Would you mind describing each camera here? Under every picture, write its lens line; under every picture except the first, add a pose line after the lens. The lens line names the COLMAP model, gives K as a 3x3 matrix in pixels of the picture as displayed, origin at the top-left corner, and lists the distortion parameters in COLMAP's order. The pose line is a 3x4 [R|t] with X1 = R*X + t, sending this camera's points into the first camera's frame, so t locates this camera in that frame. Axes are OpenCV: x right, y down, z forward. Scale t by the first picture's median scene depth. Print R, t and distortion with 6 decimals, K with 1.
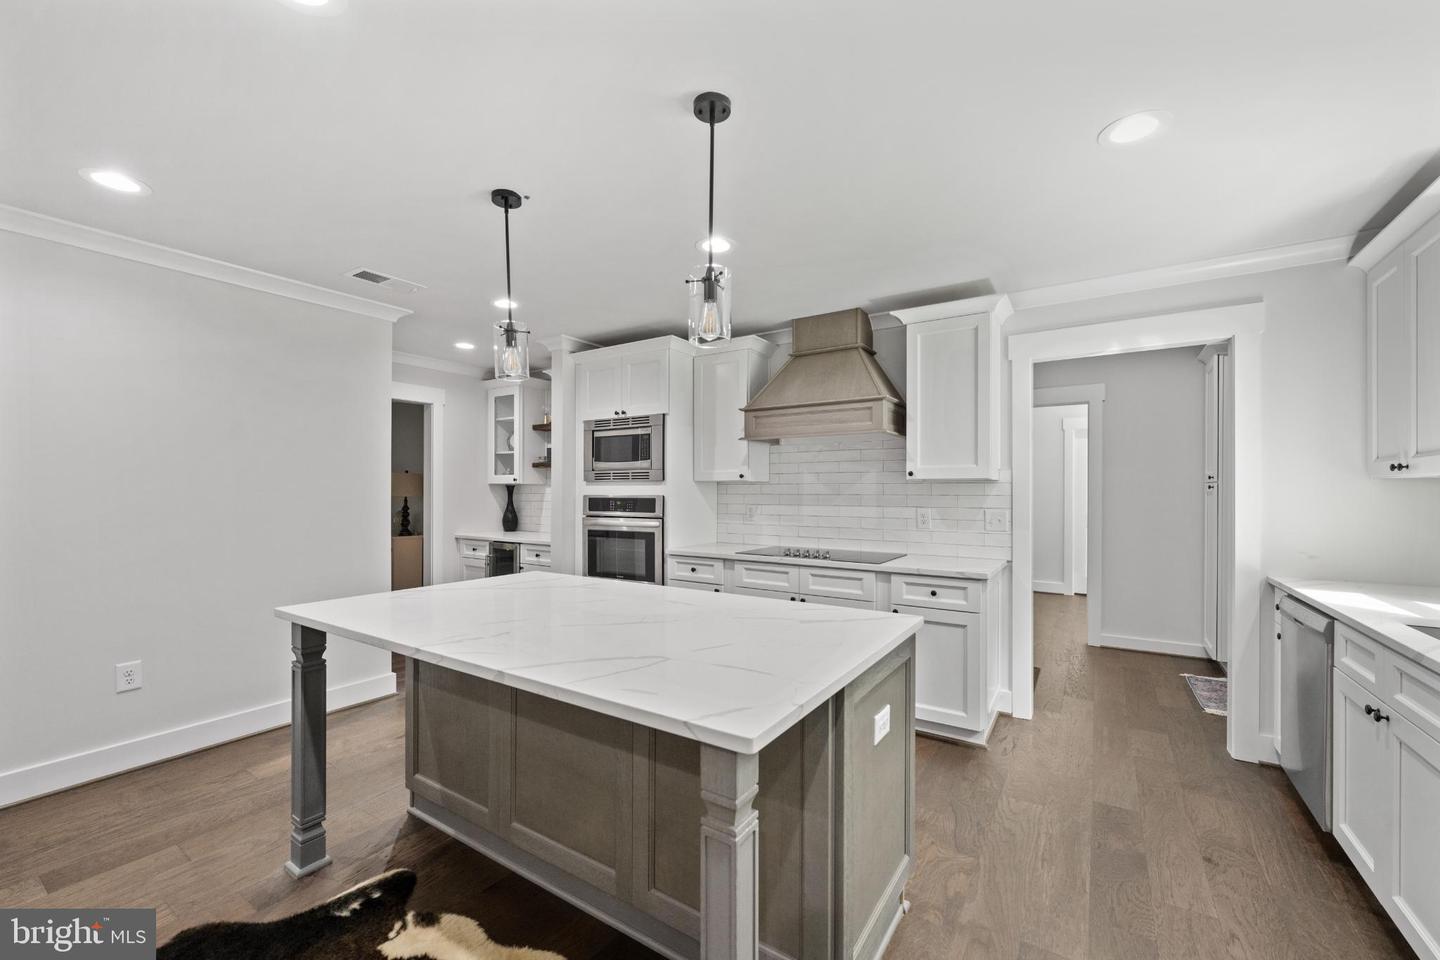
lens RADIAL K [[582.9, 0, 719.2], [0, 582.9, 490.0], [0, 0, 1]] dist [0.002079, -0.000740]
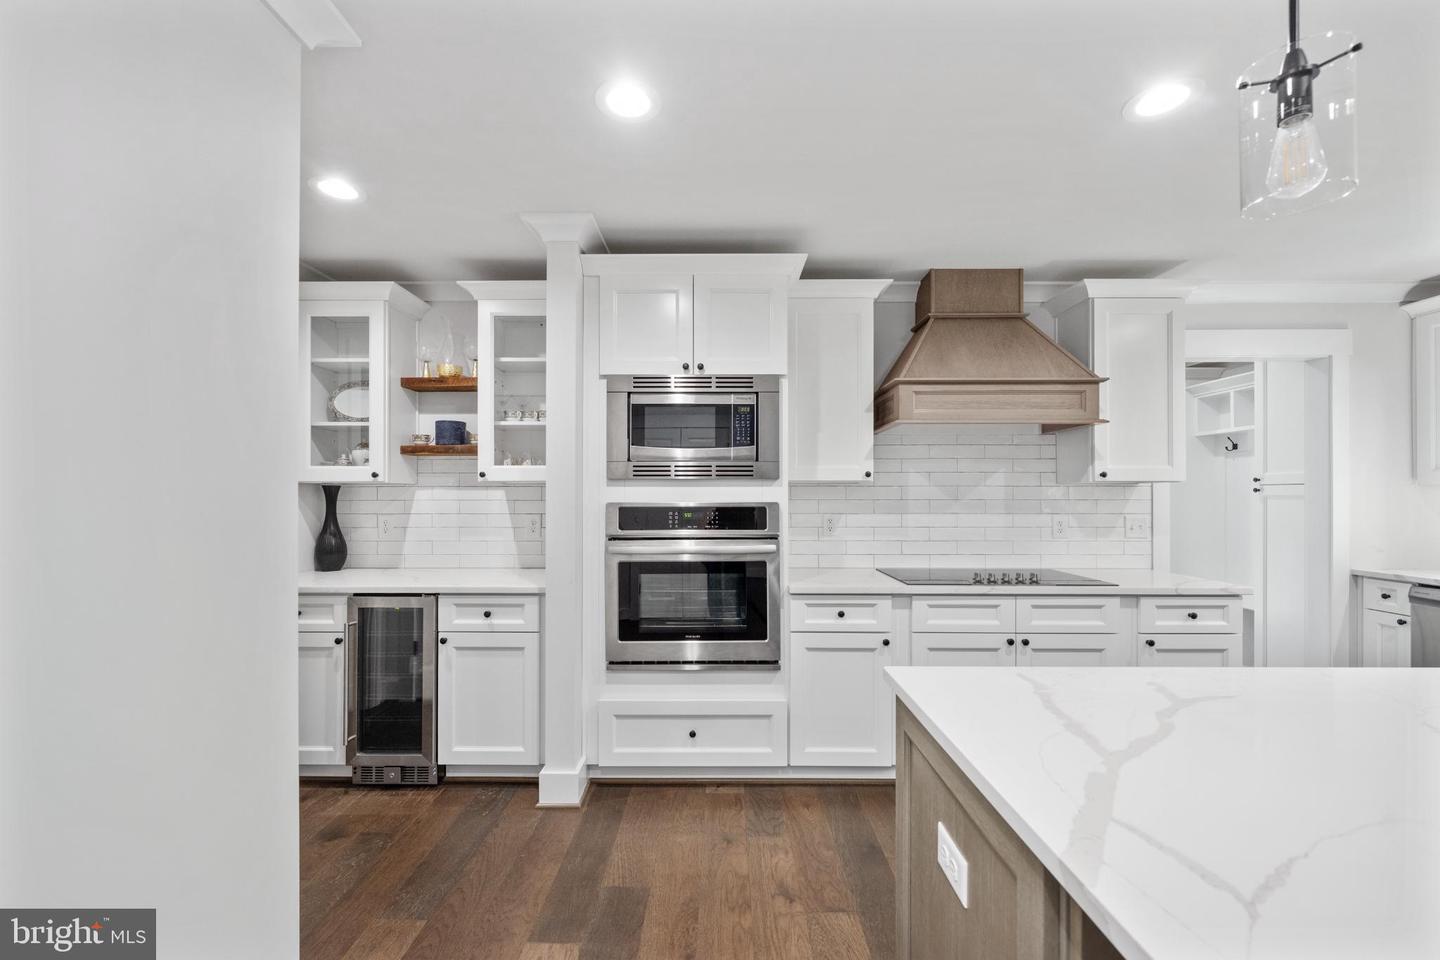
lens RADIAL K [[582.9, 0, 721.2], [0, 582.9, 492.9], [0, 0, 1]] dist [0.002079, -0.000740]
pose [[0.837343, 0.000315, 0.546678, -0.485833], [0.000239, 1.000000, -0.000942, -0.000458], [-0.546678, 0.000920, 0.837342, 0.483942]]
